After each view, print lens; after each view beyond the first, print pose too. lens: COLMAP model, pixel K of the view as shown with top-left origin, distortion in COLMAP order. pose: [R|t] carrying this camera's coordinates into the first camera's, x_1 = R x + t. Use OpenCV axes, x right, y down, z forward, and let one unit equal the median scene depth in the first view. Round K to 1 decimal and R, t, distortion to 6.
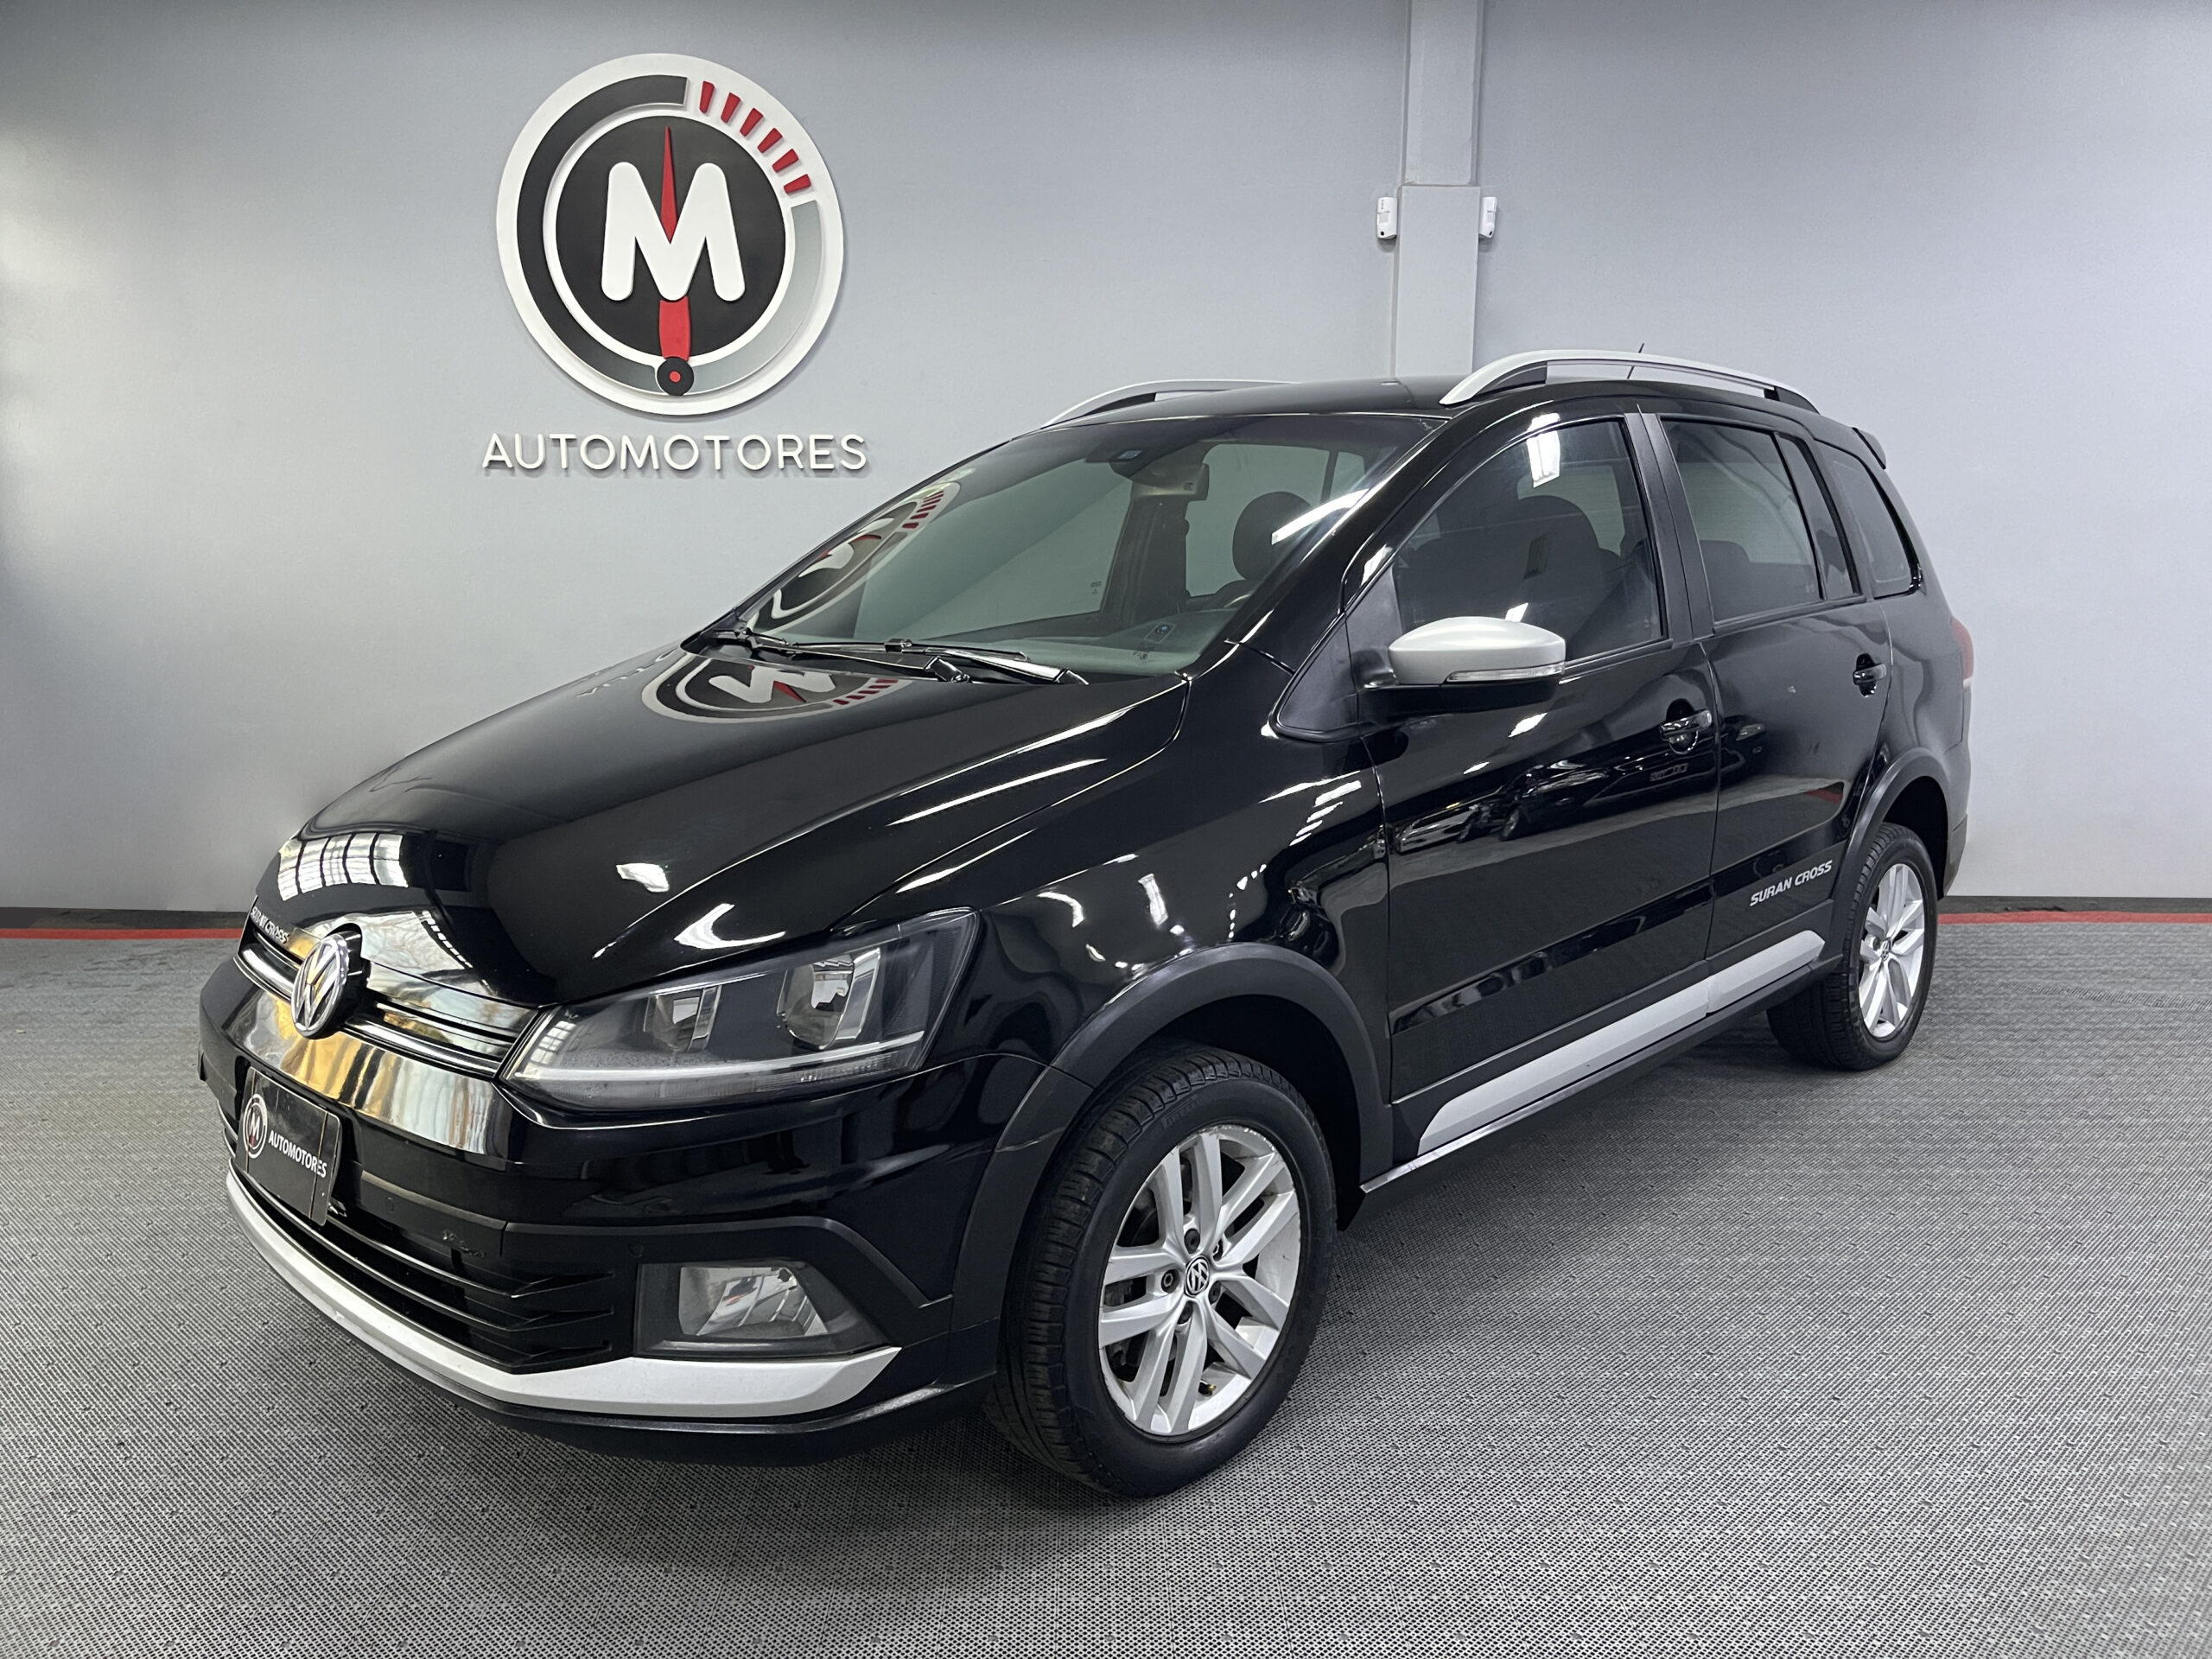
lens RADIAL K [[1683.6, 0, 1106.0], [0, 1683.6, 829.5], [0, 0, 1]] dist [0.033265, -0.000567]
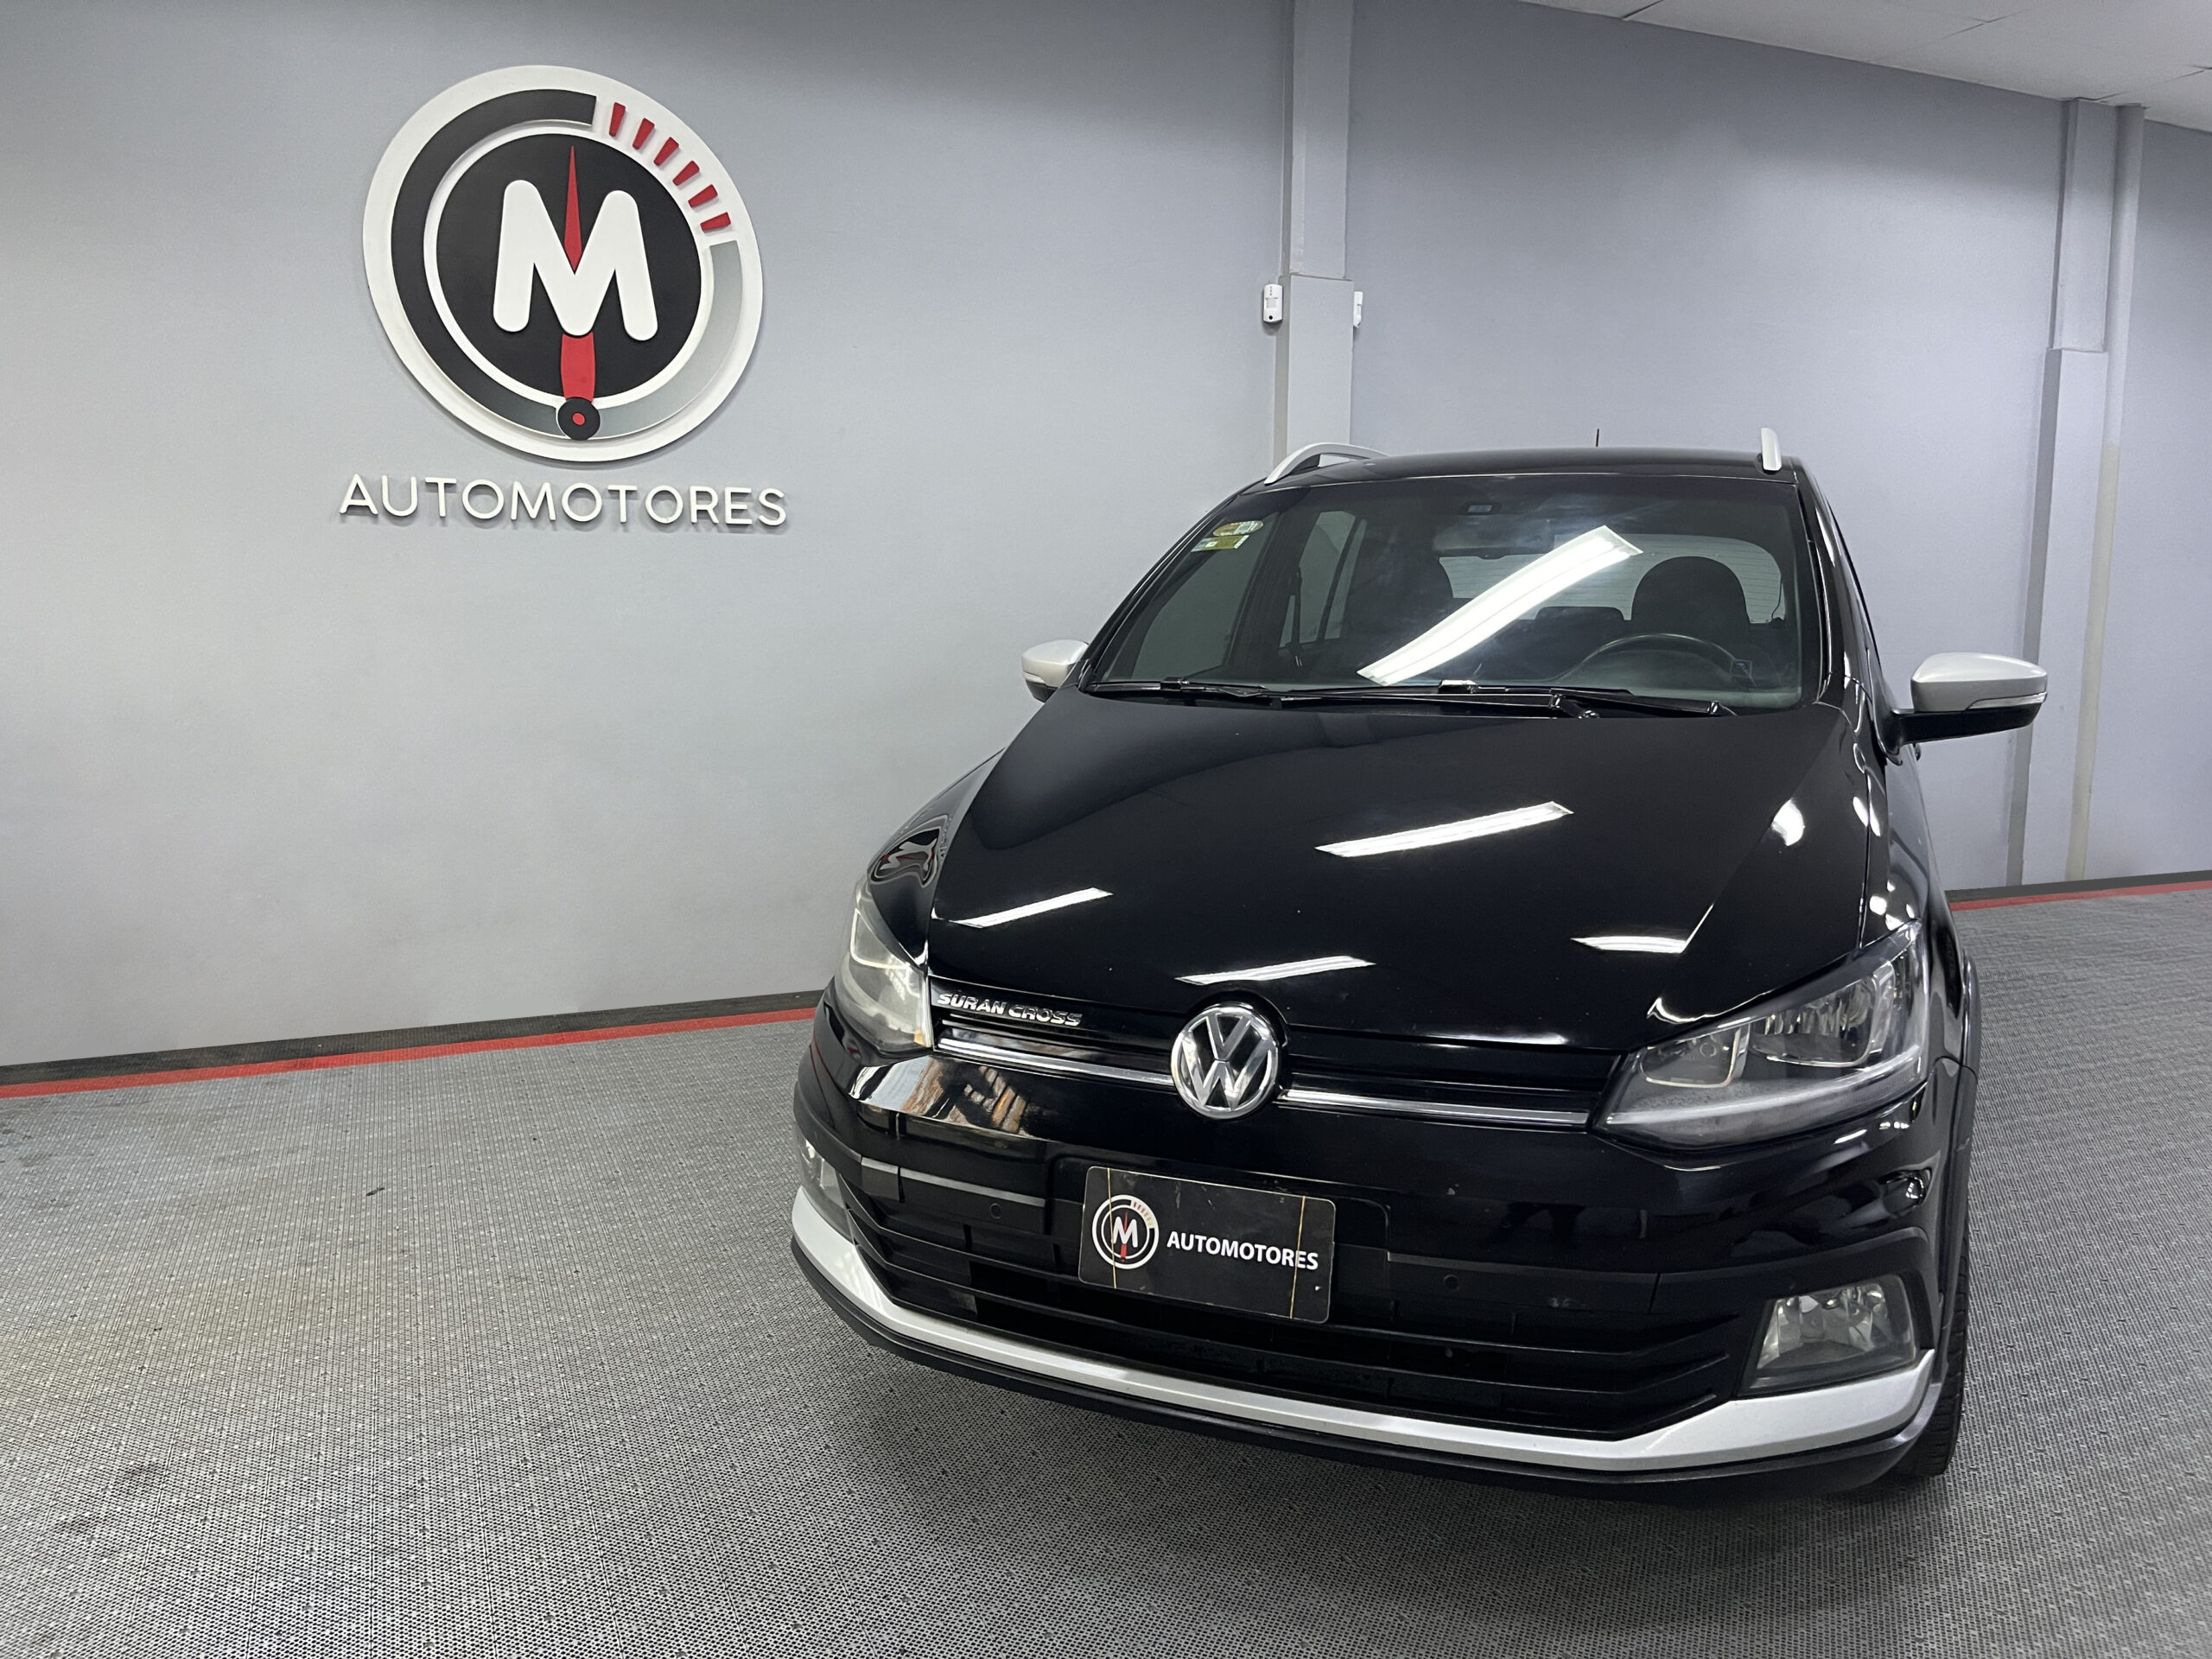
lens RADIAL K [[1690.1, 0, 1102.5], [0, 1690.1, 809.4], [0, 0, 1]] dist [0.032974, 0.006009]
pose [[0.924906, -0.040796, 0.378000, -0.344522], [0.062508, 0.997014, -0.045342, -0.002234], [-0.375022, 0.065565, 0.924695, 0.073017]]
